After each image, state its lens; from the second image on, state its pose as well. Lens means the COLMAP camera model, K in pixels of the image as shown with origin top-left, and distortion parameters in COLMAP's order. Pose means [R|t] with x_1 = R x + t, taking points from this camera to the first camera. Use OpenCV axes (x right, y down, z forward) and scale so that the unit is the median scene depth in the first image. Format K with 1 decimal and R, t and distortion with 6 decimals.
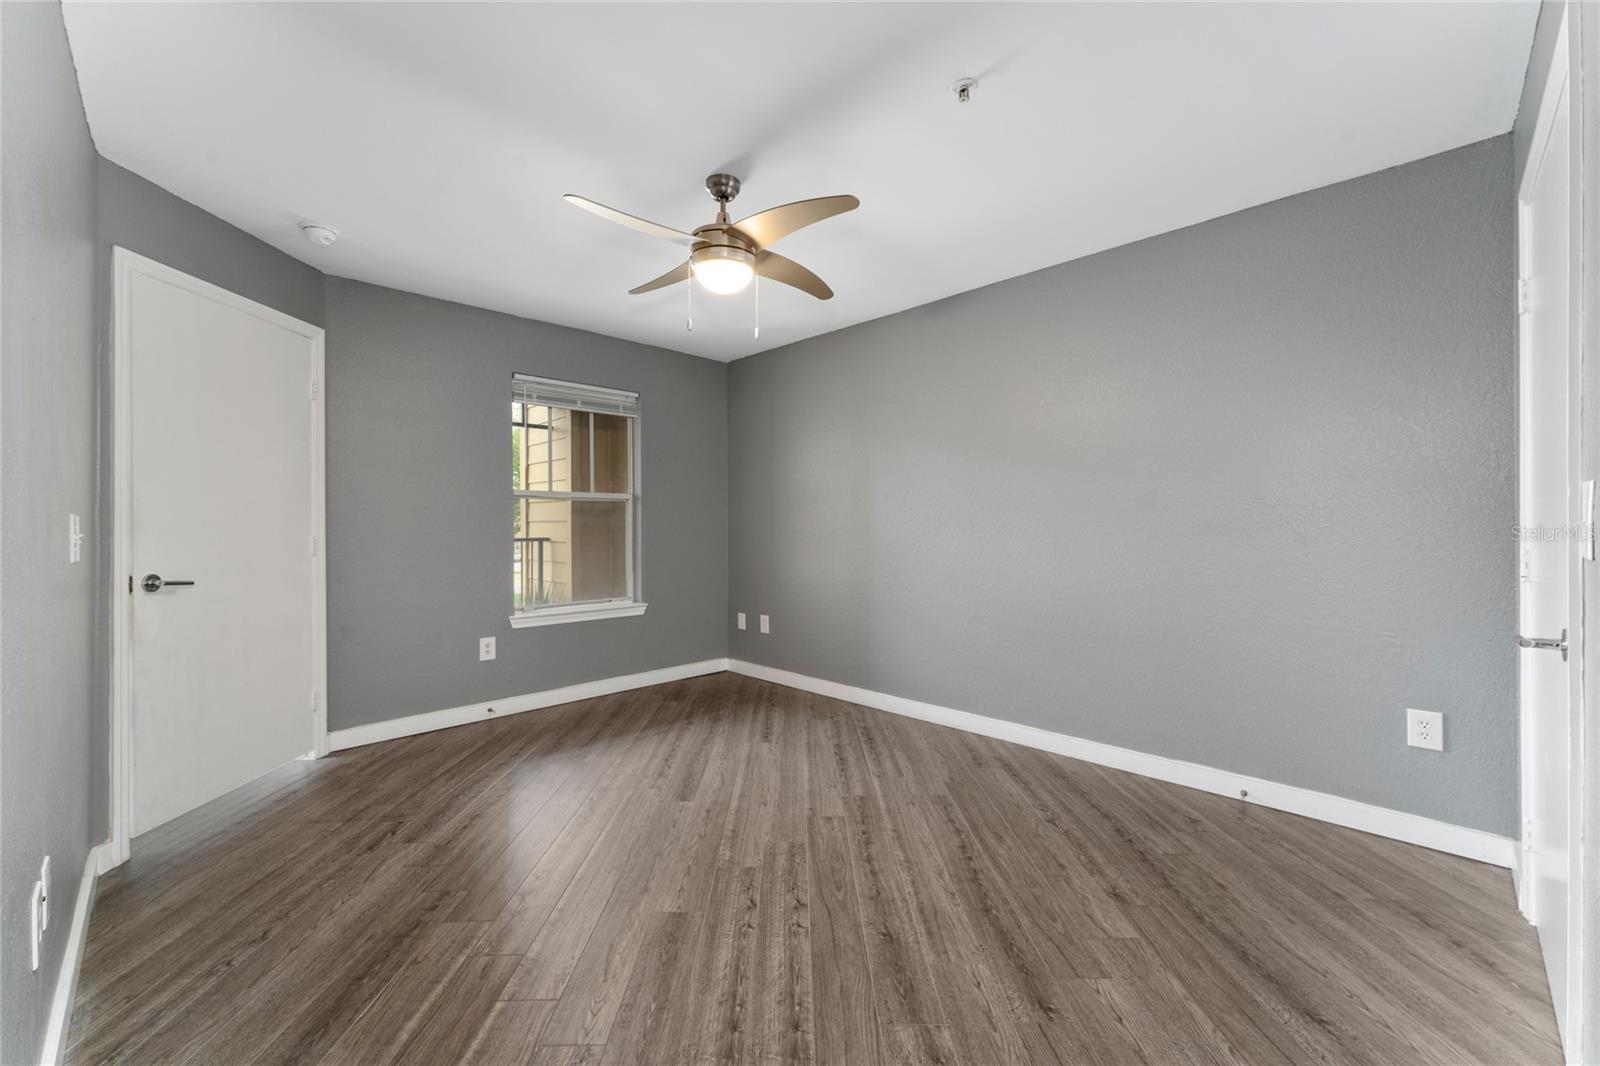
lens RADIAL K [[652.9, 0, 800.0], [0, 652.9, 533.0], [0, 0, 1]] dist [-0.020820, -0.000019]
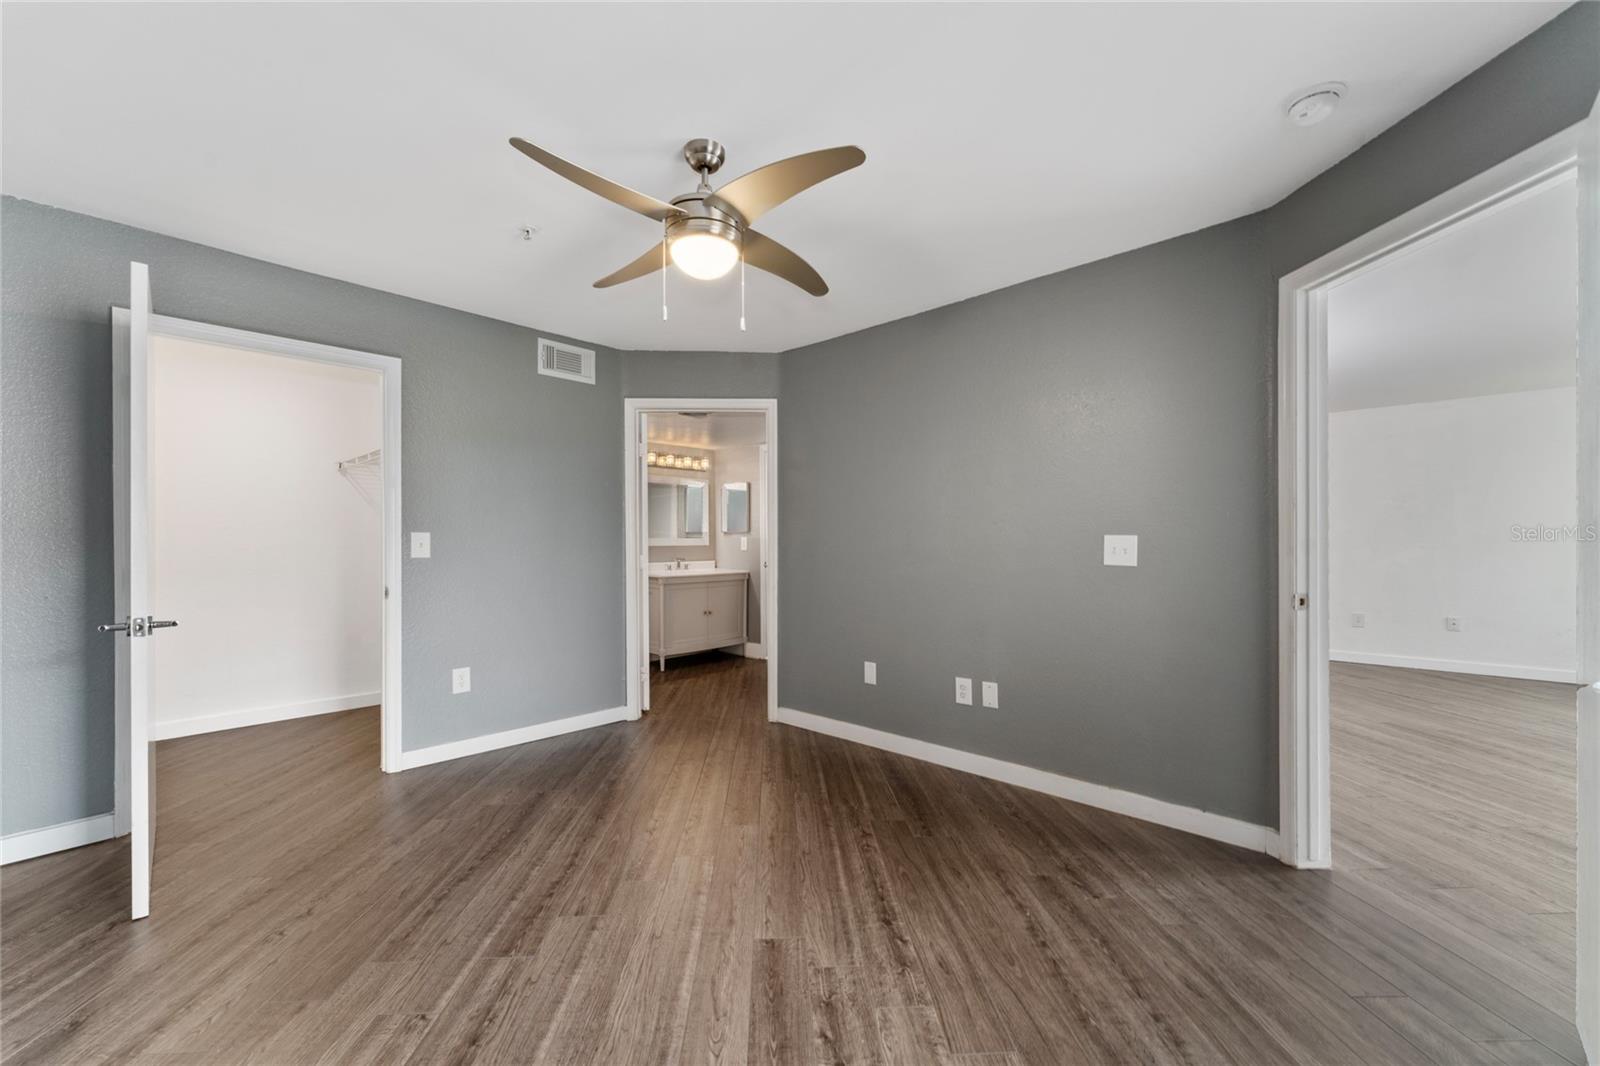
lens RADIAL K [[652.9, 0, 800.0], [0, 652.9, 533.0], [0, 0, 1]] dist [-0.020820, -0.000019]
pose [[-0.999355, 0.004181, -0.035676, -0.215727], [0.004237, 0.999990, -0.001494, -0.029315], [0.035669, -0.001644, -0.999362, 1.937282]]
